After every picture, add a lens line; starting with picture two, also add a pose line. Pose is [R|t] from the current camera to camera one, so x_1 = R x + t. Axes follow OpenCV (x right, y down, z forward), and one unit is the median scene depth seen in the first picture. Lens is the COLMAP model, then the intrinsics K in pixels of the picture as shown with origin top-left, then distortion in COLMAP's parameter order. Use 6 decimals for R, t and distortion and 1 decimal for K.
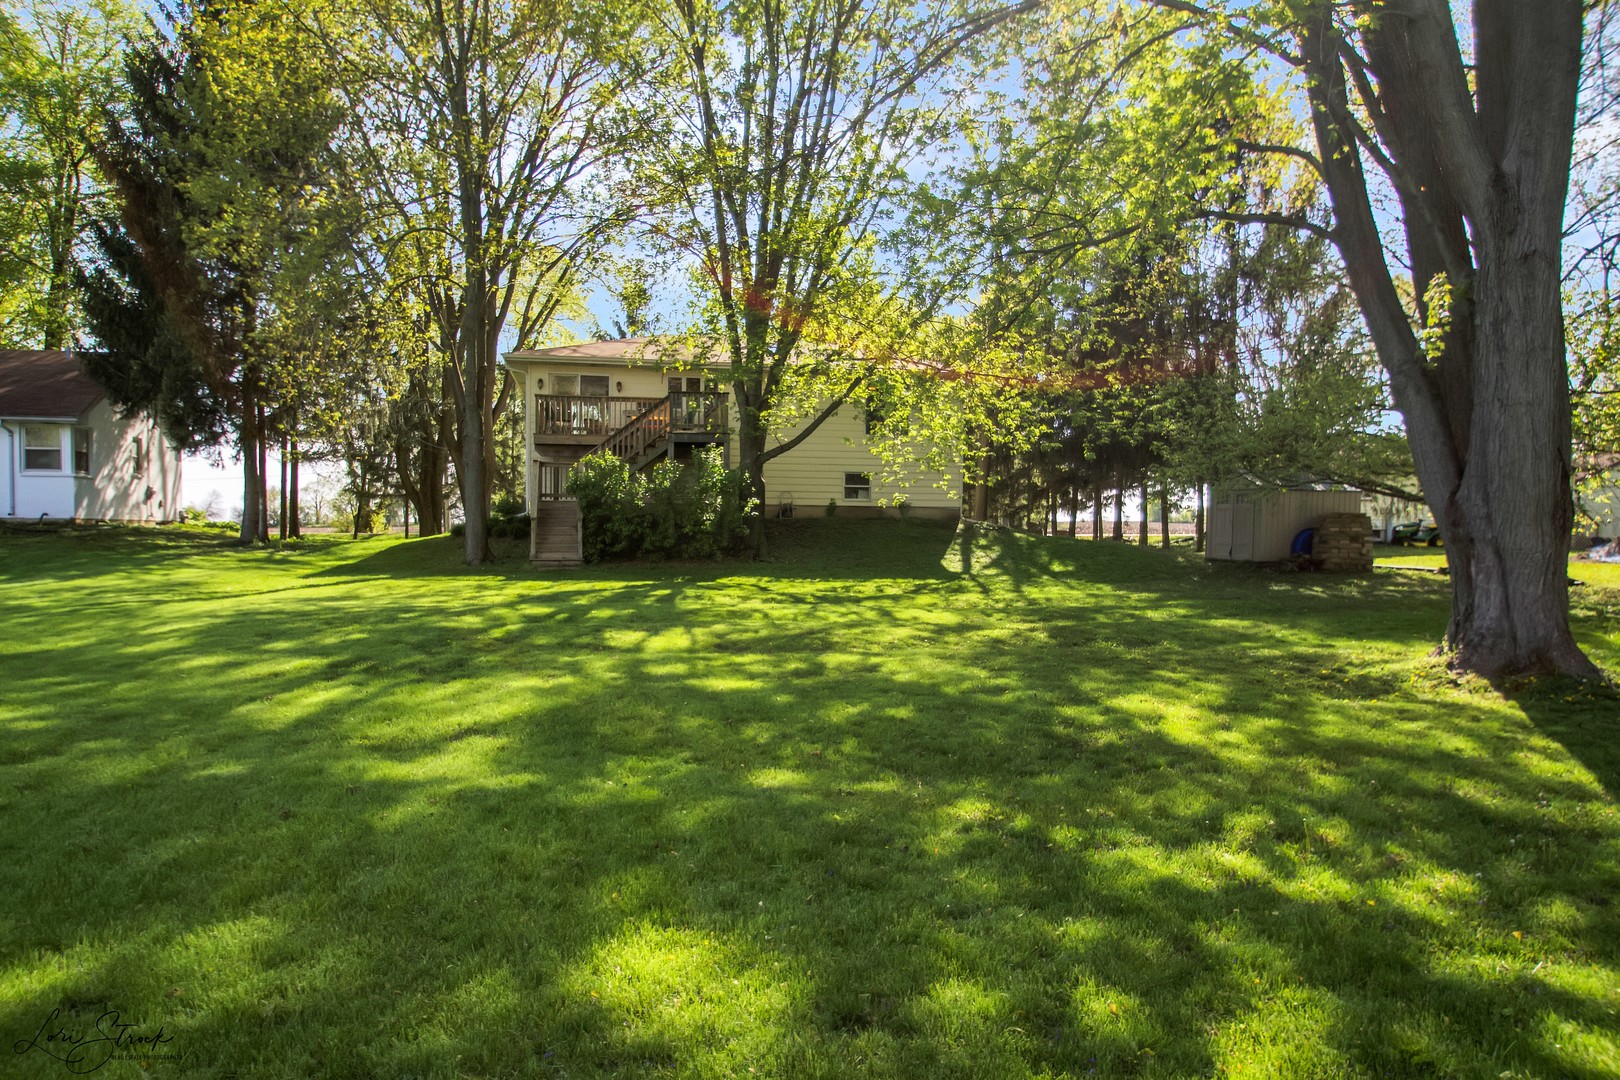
lens RADIAL K [[894.9, 0, 803.8], [0, 894.9, 572.3], [0, 0, 1]] dist [-0.005898, -0.015152]
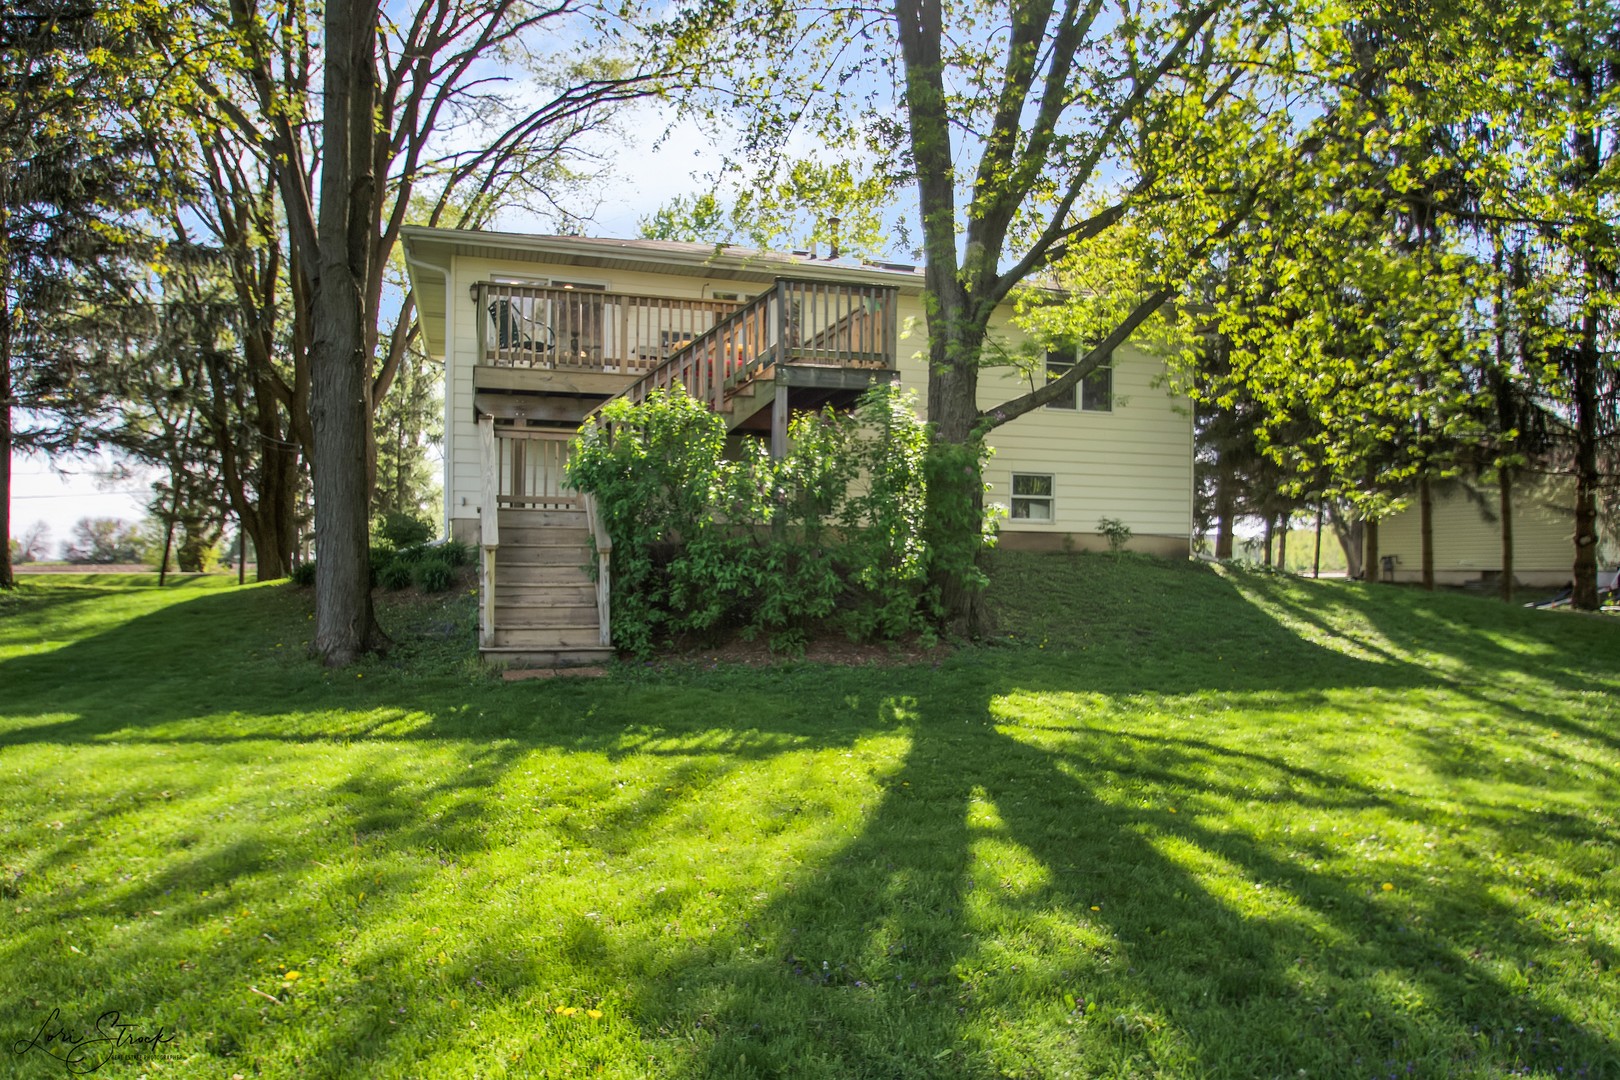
lens RADIAL K [[894.9, 0, 803.8], [0, 894.9, 572.3], [0, 0, 1]] dist [-0.005898, -0.015152]
pose [[0.992601, -0.002298, 0.121398, -0.134590], [0.007201, 0.999175, -0.039963, -0.021032], [-0.121206, 0.040542, 0.991799, 0.376617]]
